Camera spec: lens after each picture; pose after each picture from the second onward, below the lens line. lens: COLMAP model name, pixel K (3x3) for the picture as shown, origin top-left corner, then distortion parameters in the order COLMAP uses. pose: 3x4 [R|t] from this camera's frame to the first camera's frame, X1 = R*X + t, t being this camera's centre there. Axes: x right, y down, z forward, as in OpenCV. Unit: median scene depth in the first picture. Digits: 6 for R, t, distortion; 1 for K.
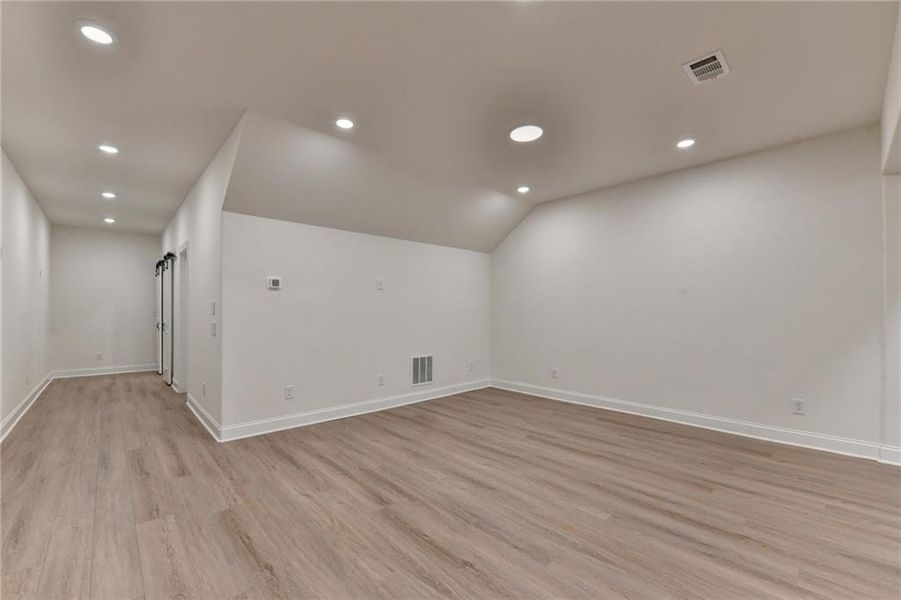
lens RADIAL K [[370.7, 0, 463.1], [0, 370.7, 308.6], [0, 0, 1]] dist [-0.001233, -0.000253]
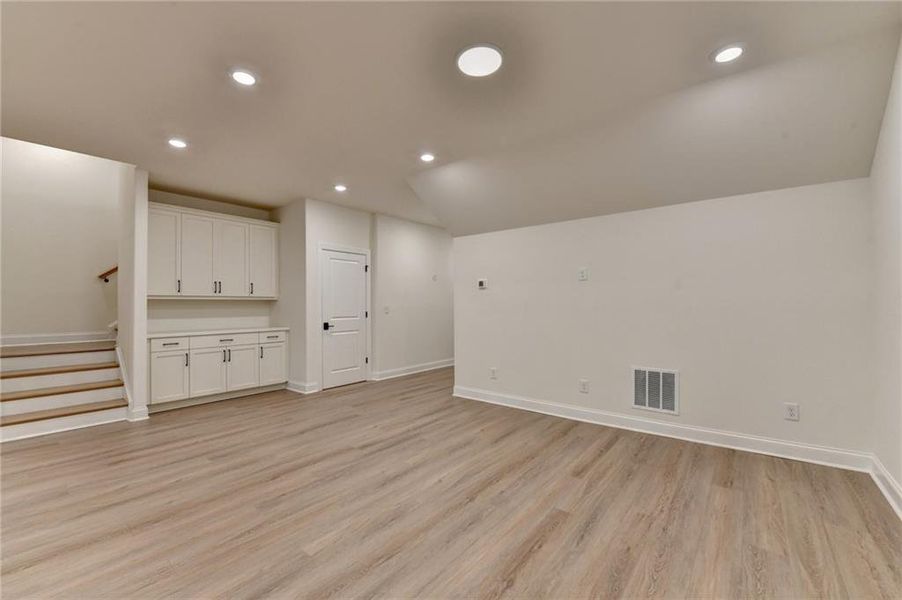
lens RADIAL K [[373.3, 0, 436.7], [0, 373.3, 308.5], [0, 0, 1]] dist [-0.024310, -0.000119]
pose [[0.112430, 0.006904, -0.993636, 0.784754], [0.008784, 0.999930, 0.007942, 0.004719], [0.993621, -0.009621, 0.112362, 0.754425]]
